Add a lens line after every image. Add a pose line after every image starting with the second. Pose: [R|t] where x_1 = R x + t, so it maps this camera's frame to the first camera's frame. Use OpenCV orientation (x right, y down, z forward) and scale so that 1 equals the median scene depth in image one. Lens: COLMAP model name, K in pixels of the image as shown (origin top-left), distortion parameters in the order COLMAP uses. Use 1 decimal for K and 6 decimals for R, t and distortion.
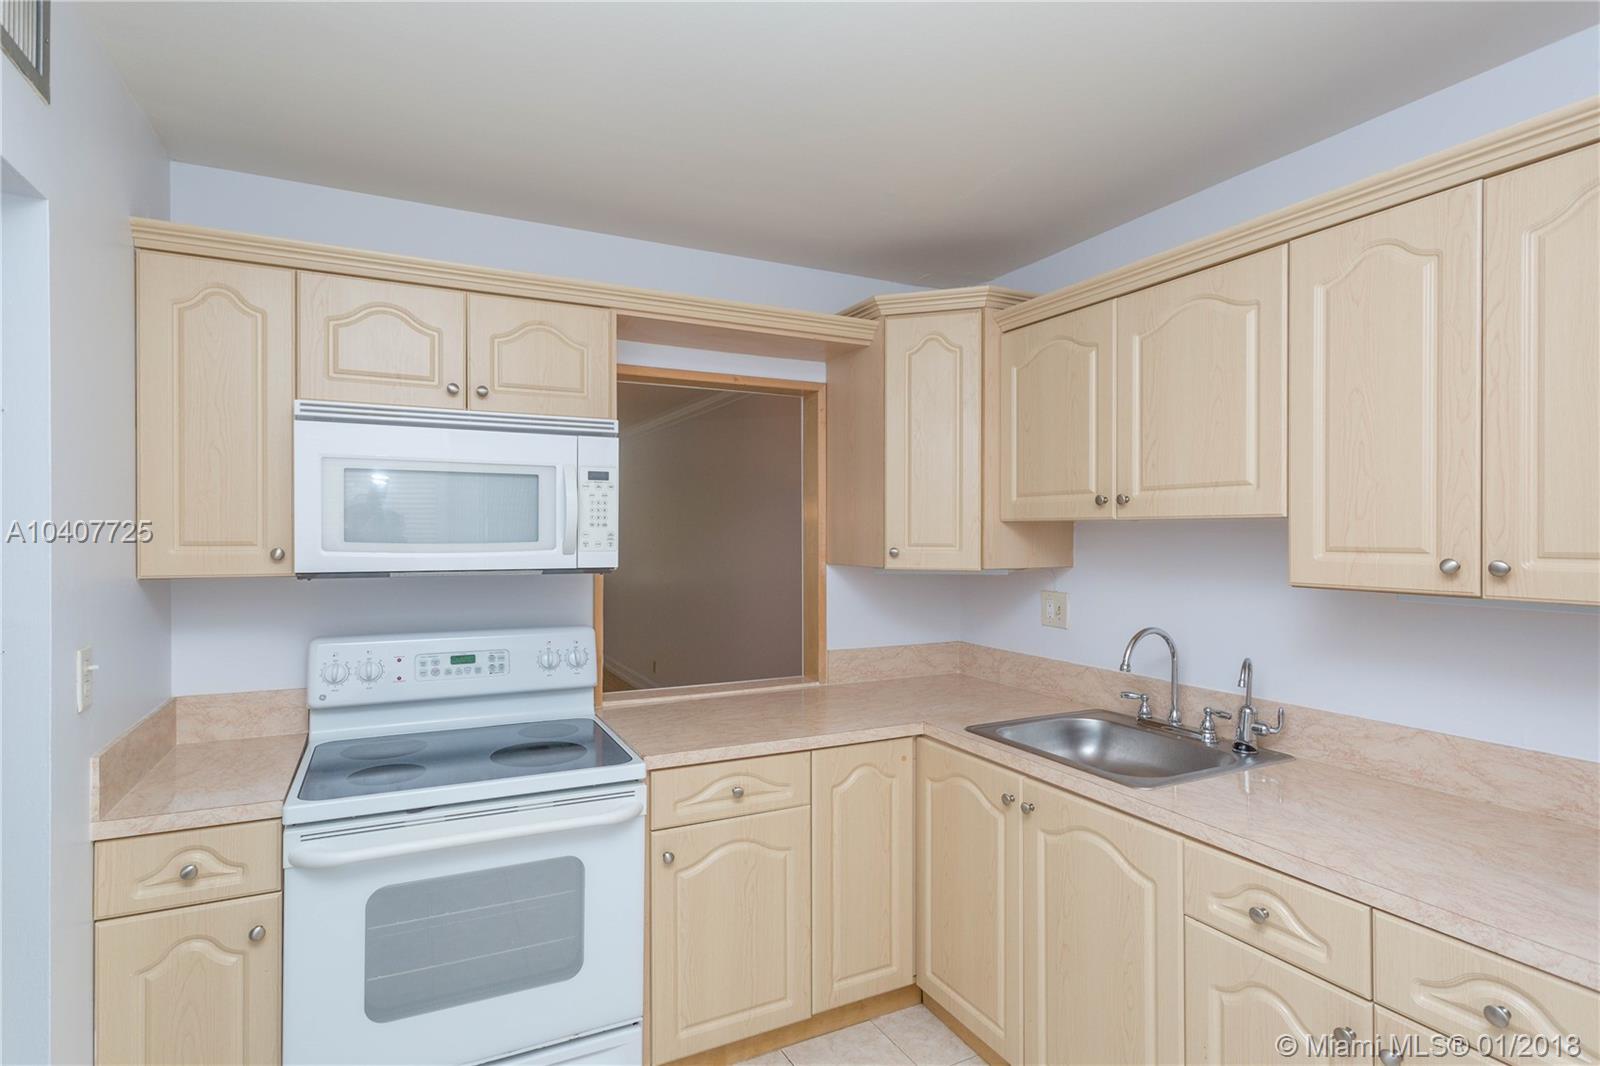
lens RADIAL K [[797.3, 0, 796.4], [0, 797.3, 540.2], [0, 0, 1]] dist [-0.002692, 0.003750]
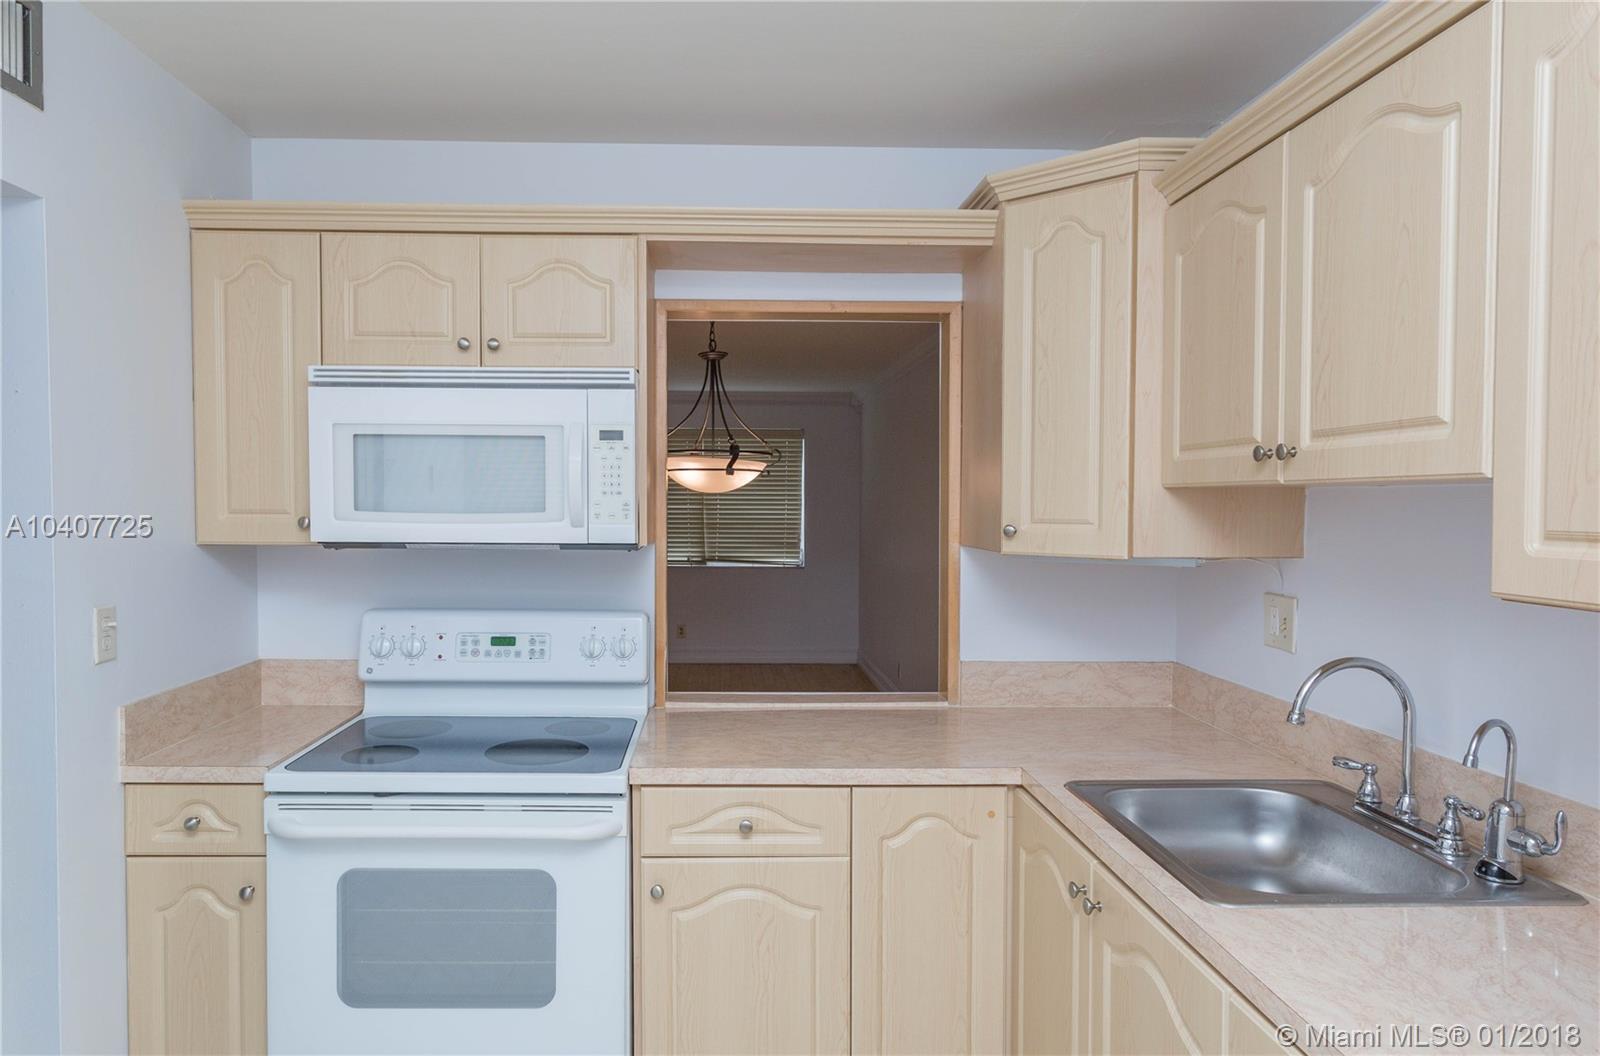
lens RADIAL K [[1002.2, 0, 798.4], [0, 1002.2, 539.2], [0, 0, 1]] dist [-0.002958, 0.004291]
pose [[0.906477, 0.018927, -0.421831, 0.392500], [-0.007830, 0.999577, 0.028023, -0.001388], [0.422183, -0.022100, 0.906241, 0.113994]]
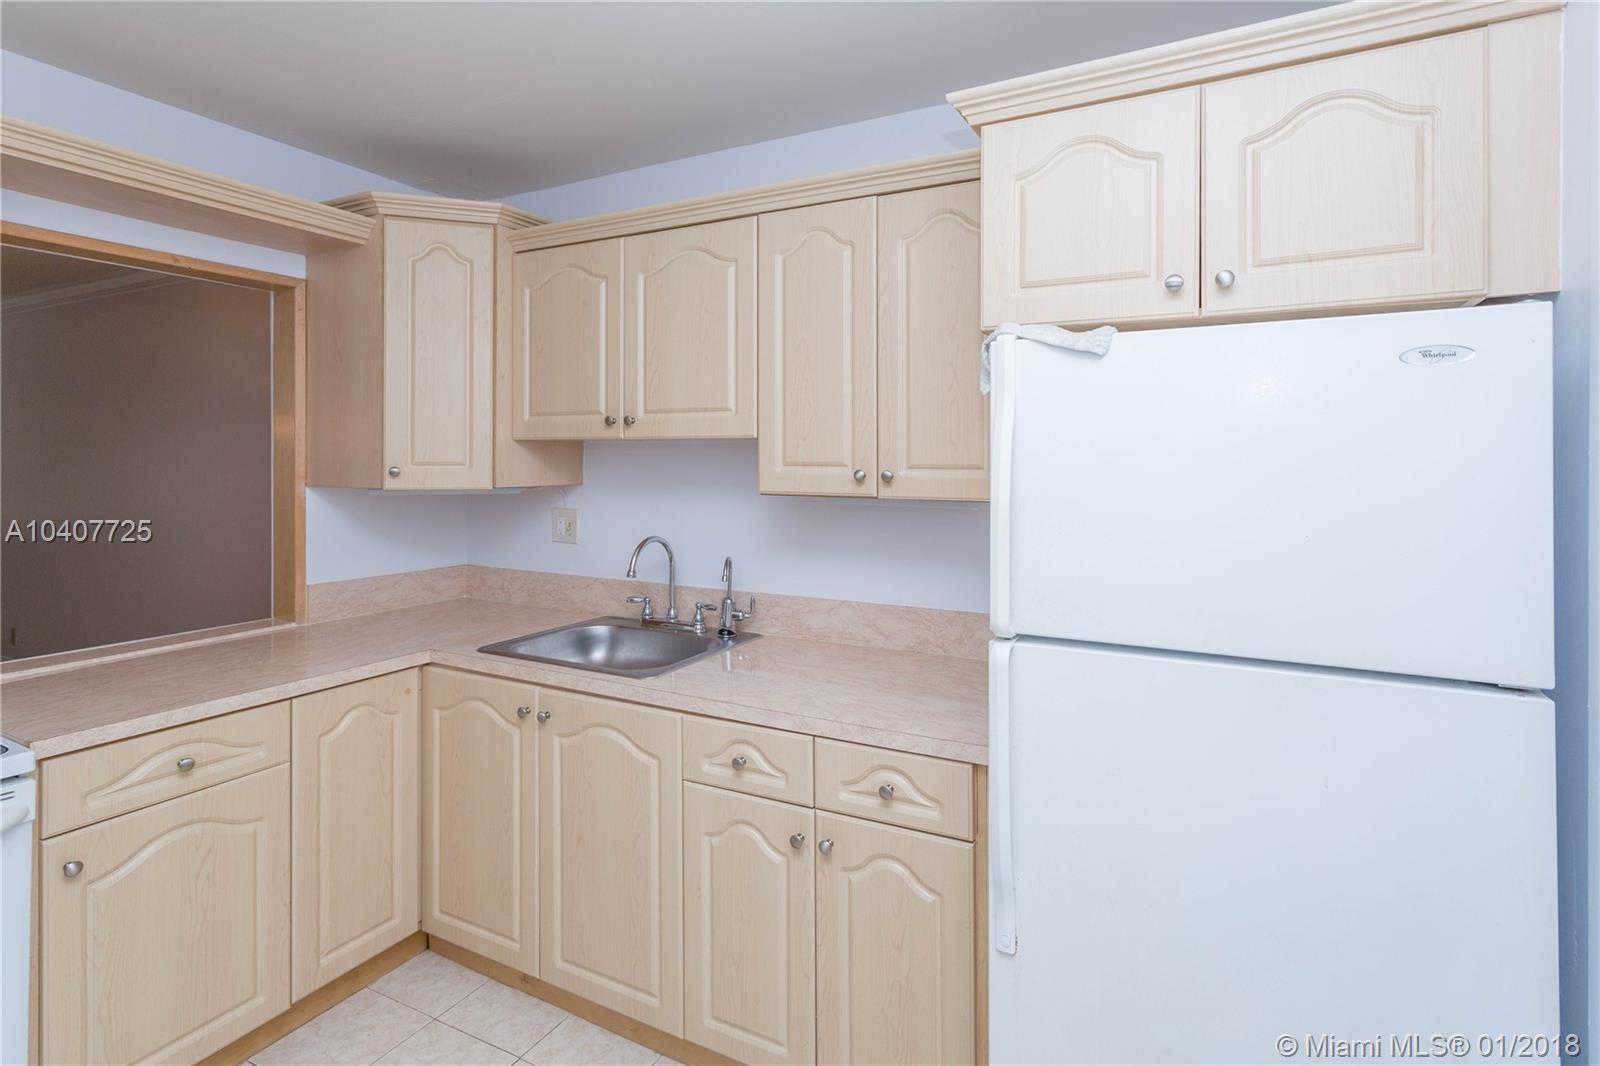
lens RADIAL K [[797.3, 0, 804.8], [0, 797.3, 460.1], [0, 0, 1]] dist [-0.002692, 0.003750]
pose [[0.815384, 0.001126, 0.578919, -0.029607], [0.002588, 0.999981, -0.005590, 0.009844], [-0.578914, 0.006056, 0.815366, -0.036826]]
